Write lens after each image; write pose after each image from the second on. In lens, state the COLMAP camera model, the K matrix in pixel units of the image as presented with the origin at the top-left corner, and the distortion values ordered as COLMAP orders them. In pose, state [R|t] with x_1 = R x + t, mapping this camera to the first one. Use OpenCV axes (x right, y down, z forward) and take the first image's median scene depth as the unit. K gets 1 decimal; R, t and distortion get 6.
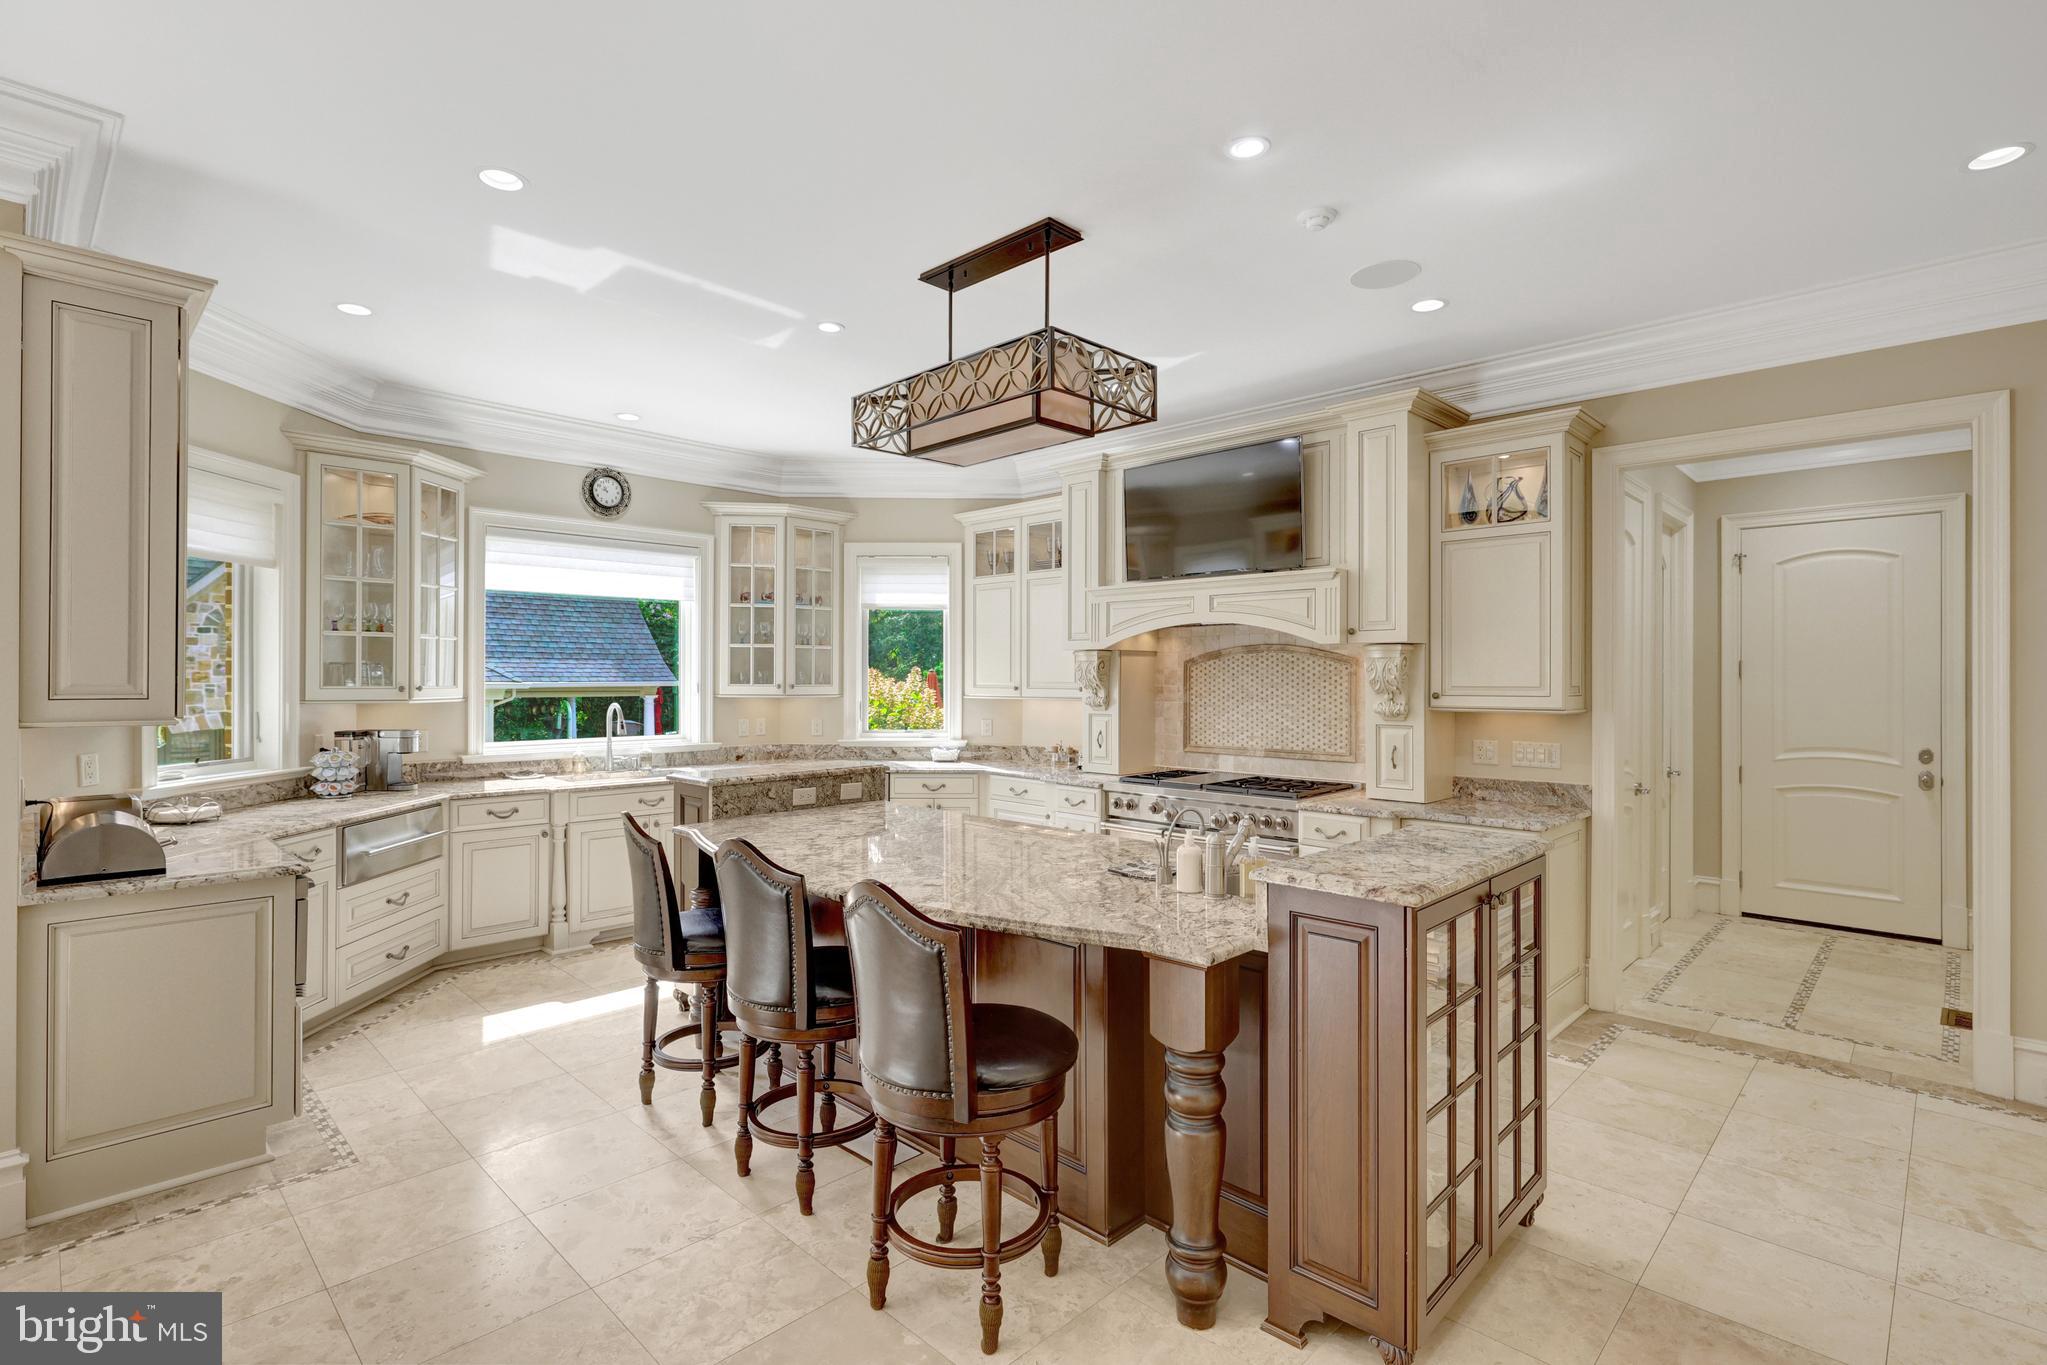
lens RADIAL K [[966.6, 0, 1020.1], [0, 966.6, 683.5], [0, 0, 1]] dist [-0.000284, 0.000119]
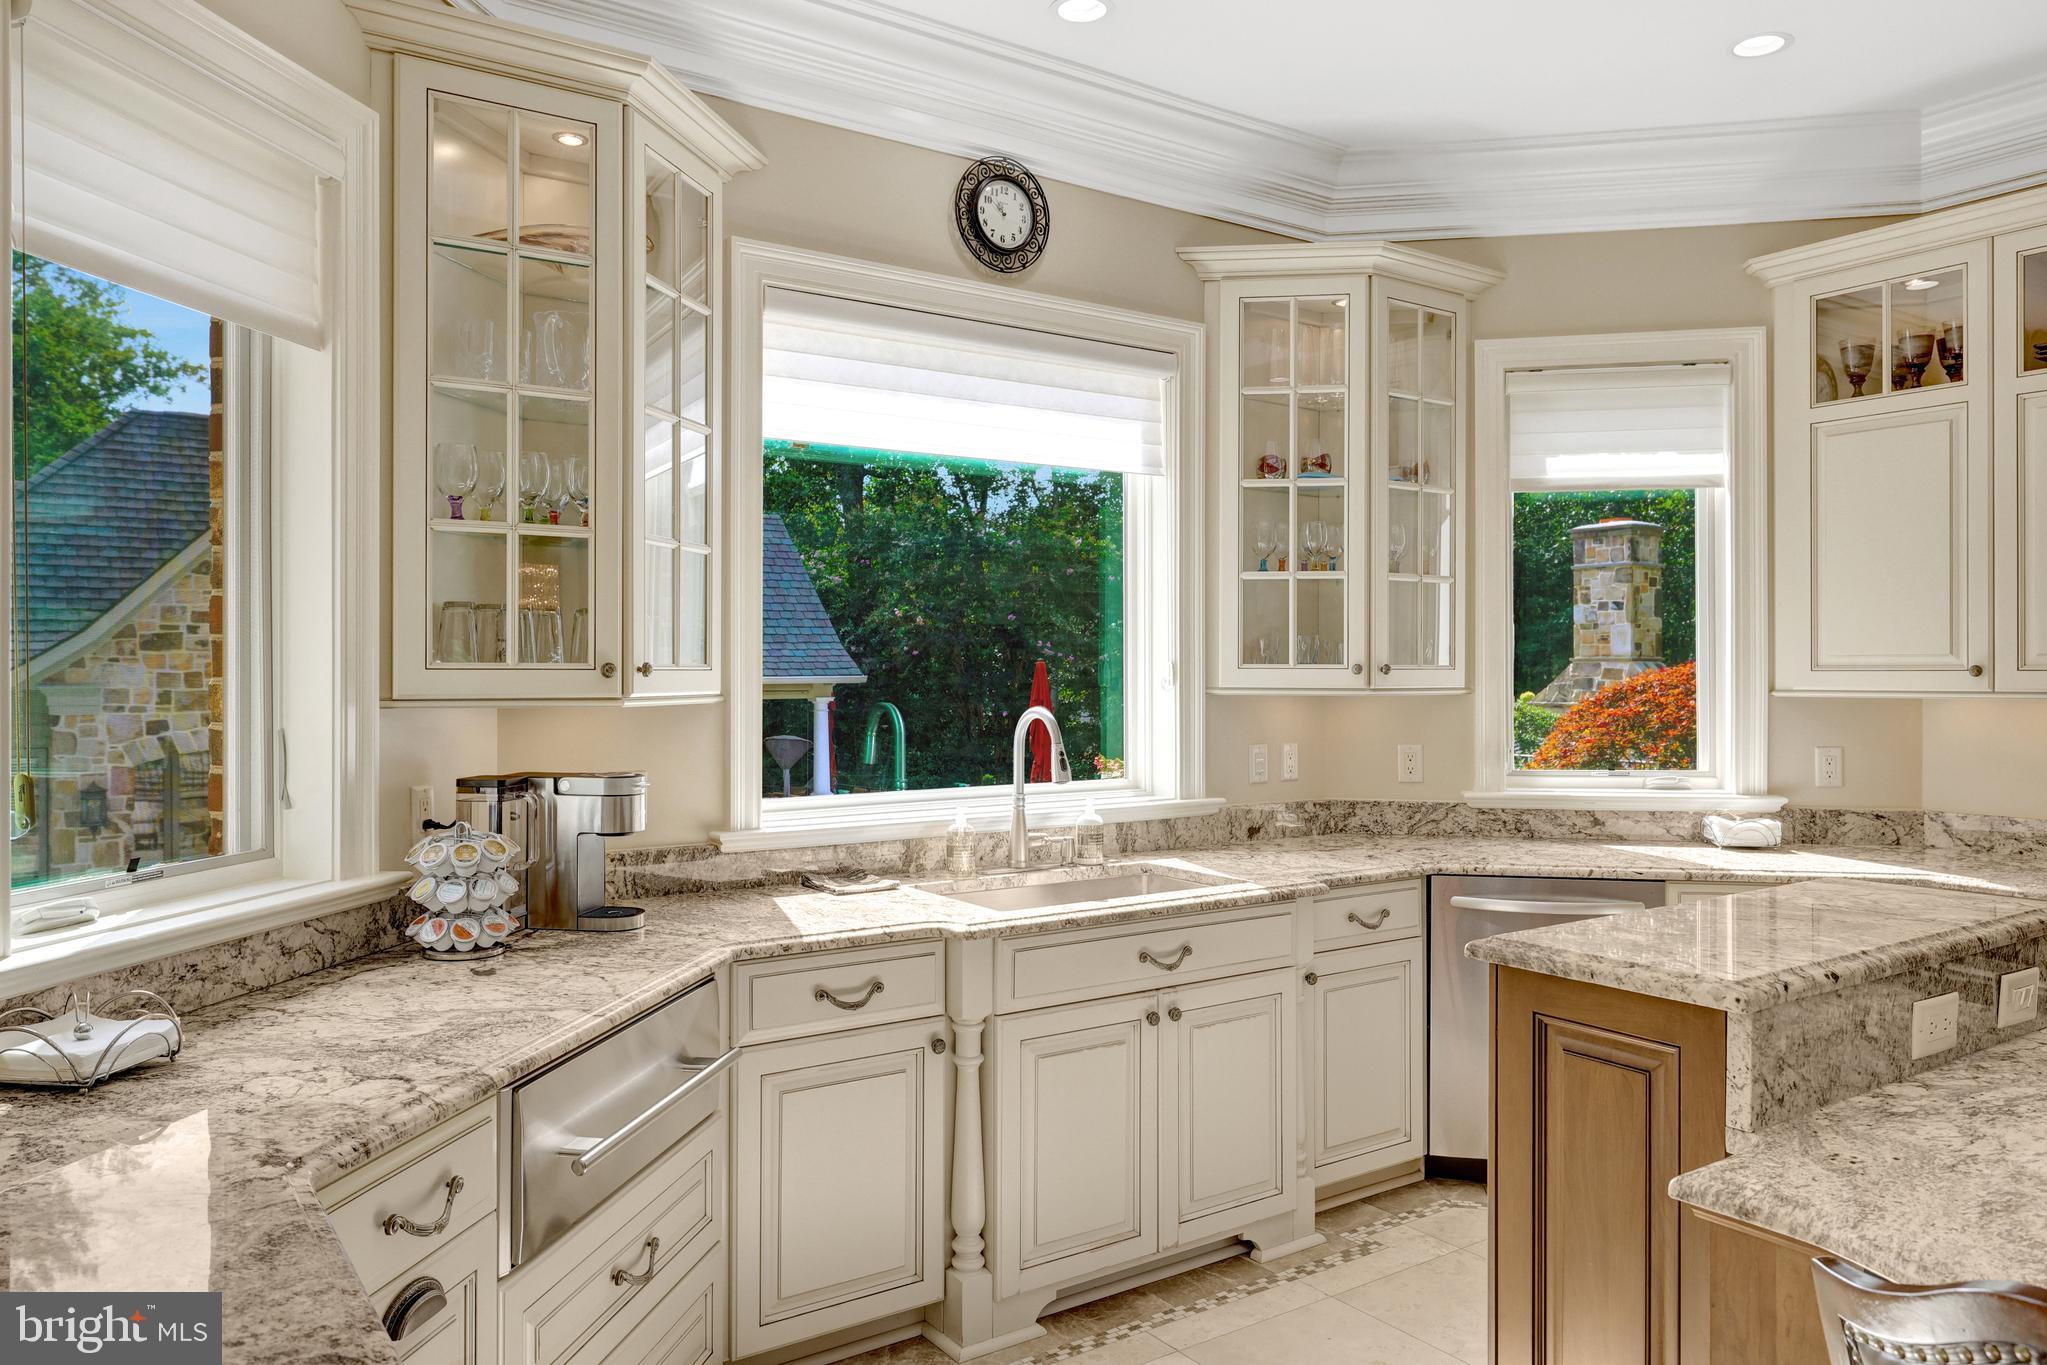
lens RADIAL K [[1419.1, 0, 1025.0], [0, 1419.1, 676.6], [0, 0, 1]] dist [-0.006295, 0.000829]
pose [[0.982057, -0.004487, -0.188532, -0.345368], [0.003782, 0.999984, -0.004100, 0.010518], [0.188548, 0.003314, 0.982058, 0.441753]]
